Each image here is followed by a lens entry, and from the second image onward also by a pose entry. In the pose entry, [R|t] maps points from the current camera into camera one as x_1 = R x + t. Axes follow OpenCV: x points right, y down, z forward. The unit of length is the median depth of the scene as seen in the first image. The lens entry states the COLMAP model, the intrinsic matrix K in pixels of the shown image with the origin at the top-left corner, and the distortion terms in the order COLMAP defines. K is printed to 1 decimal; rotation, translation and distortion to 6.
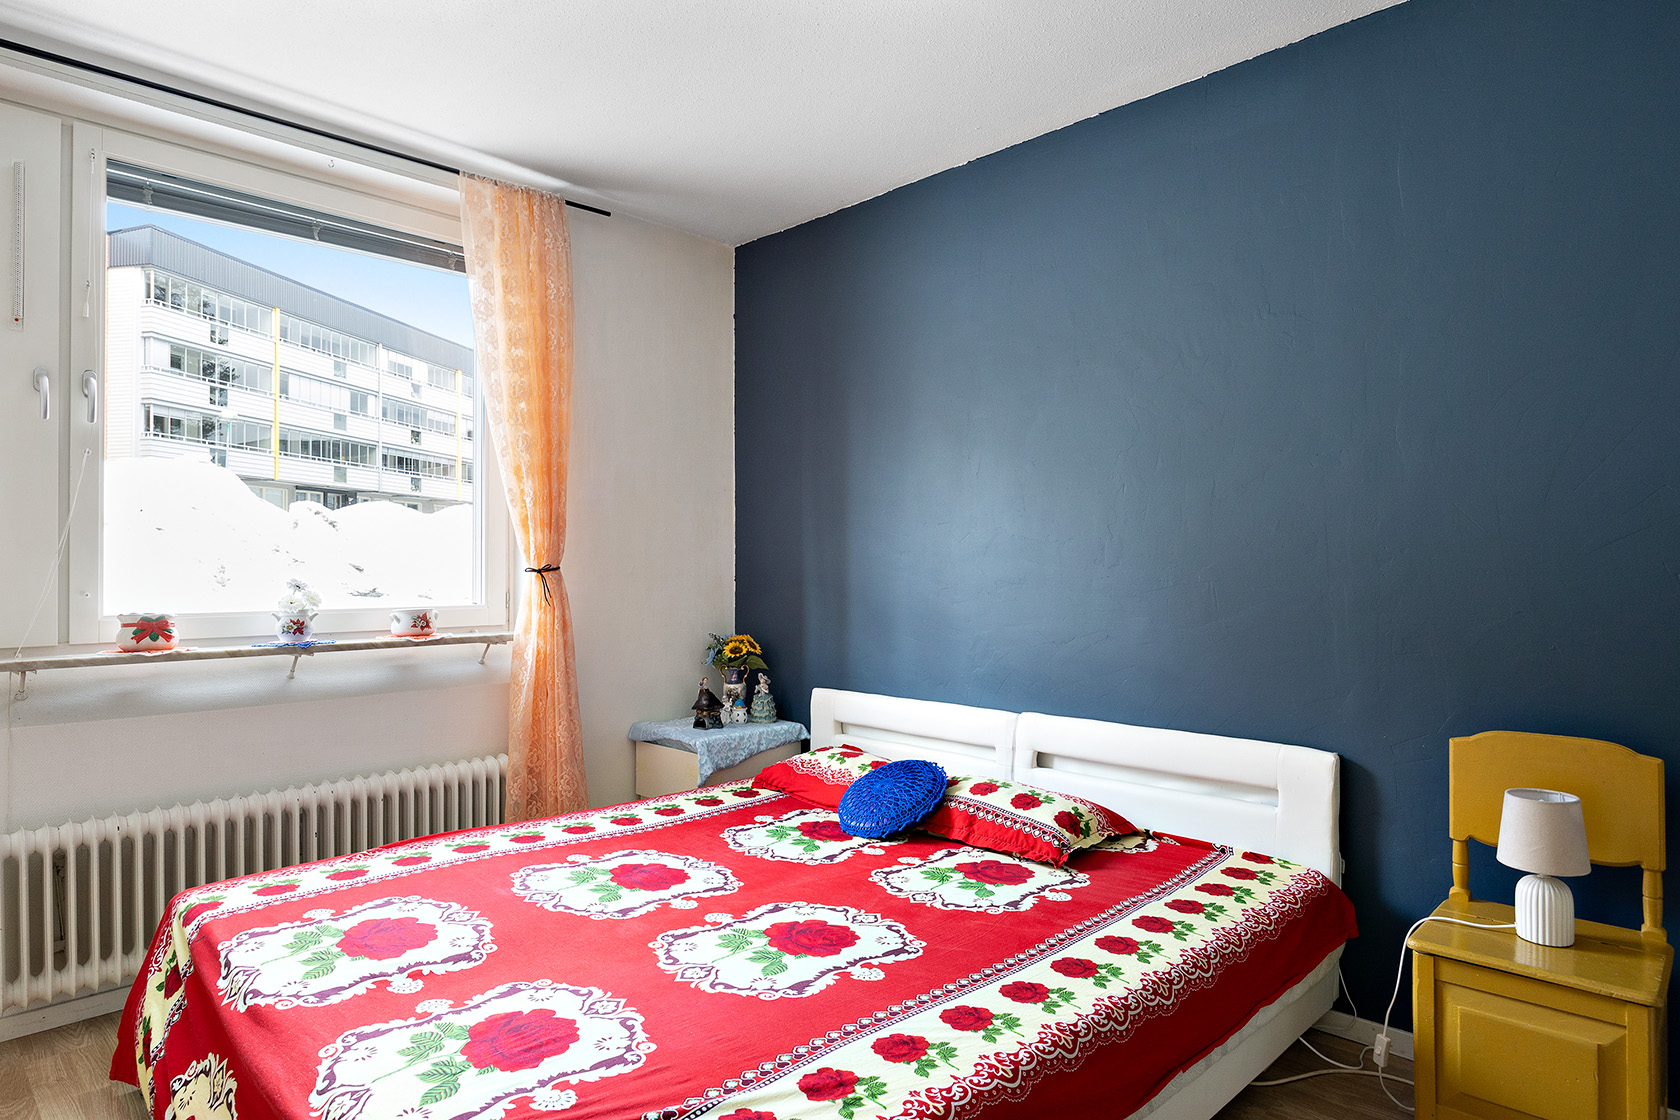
lens RADIAL K [[958.7, 0, 852.3], [0, 958.7, 568.8], [0, 0, 1]] dist [-0.000897, -0.001379]
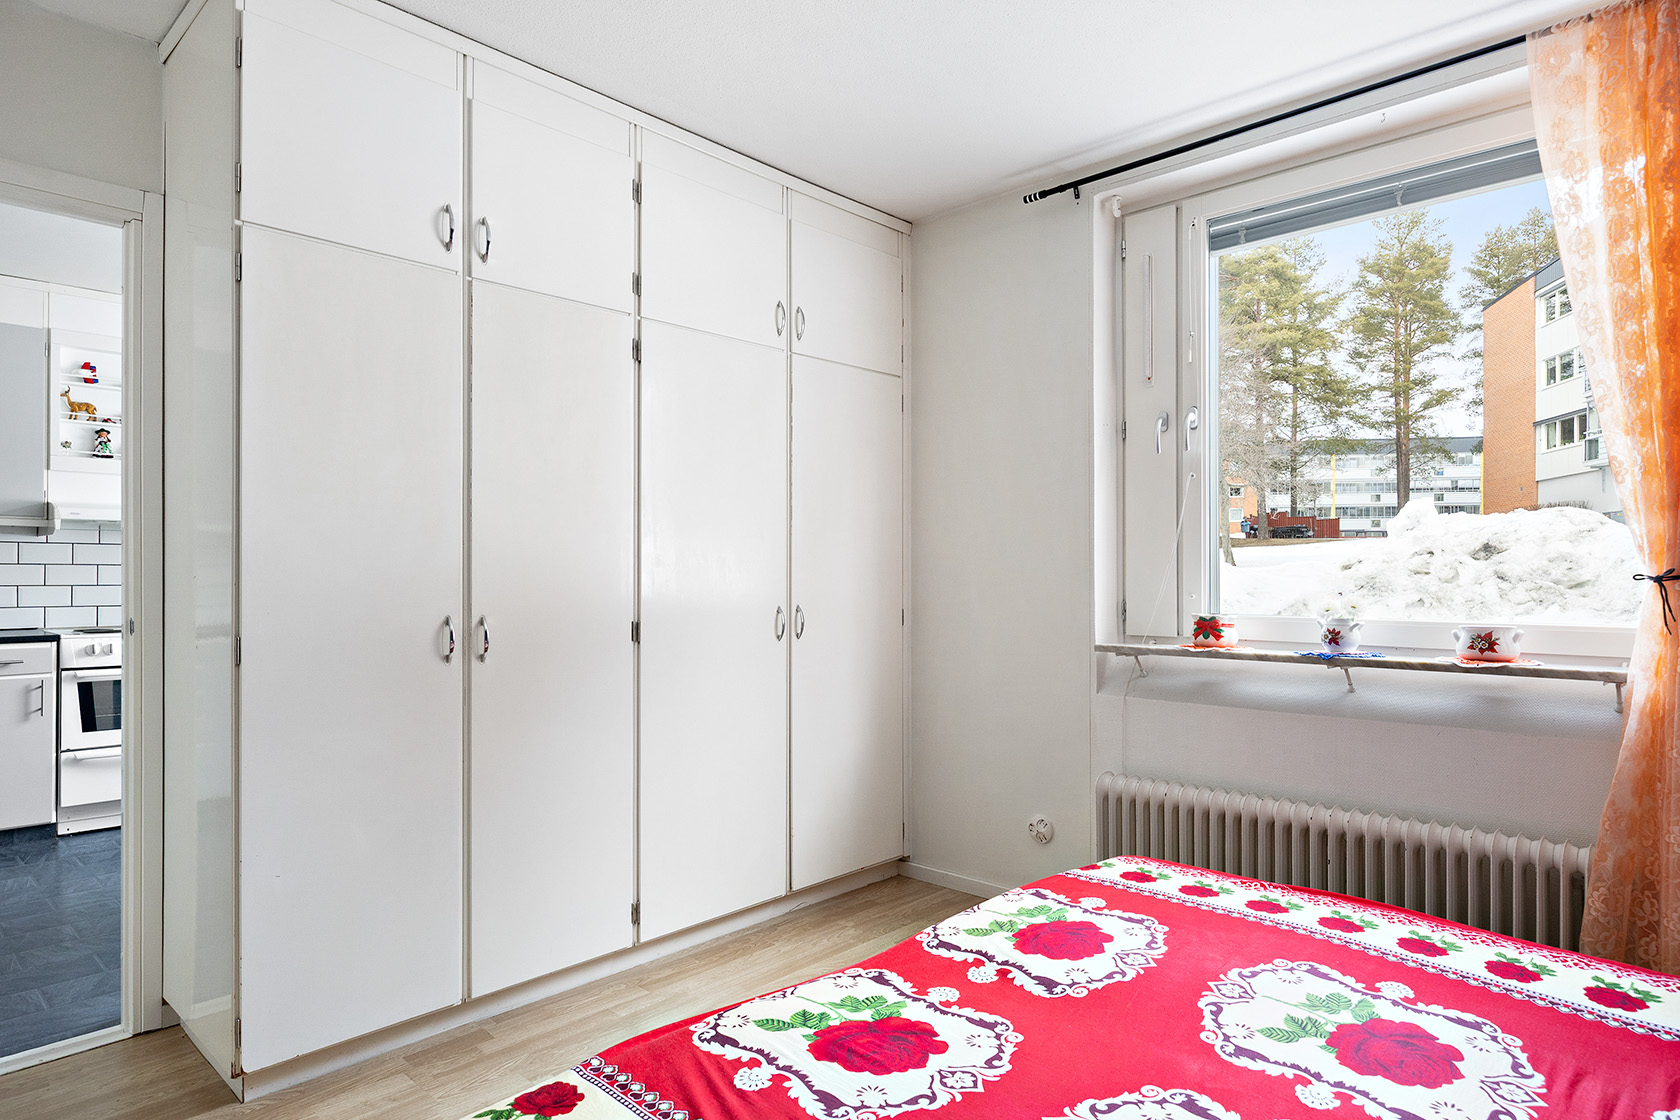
lens RADIAL K [[958.7, 0, 852.3], [0, 958.7, 568.8], [0, 0, 1]] dist [-0.000897, -0.001379]
pose [[0.019885, -0.004766, -0.999791, 0.406848], [-0.003287, 0.999983, -0.004832, 0.000508], [0.999797, 0.003383, 0.019869, 0.594190]]
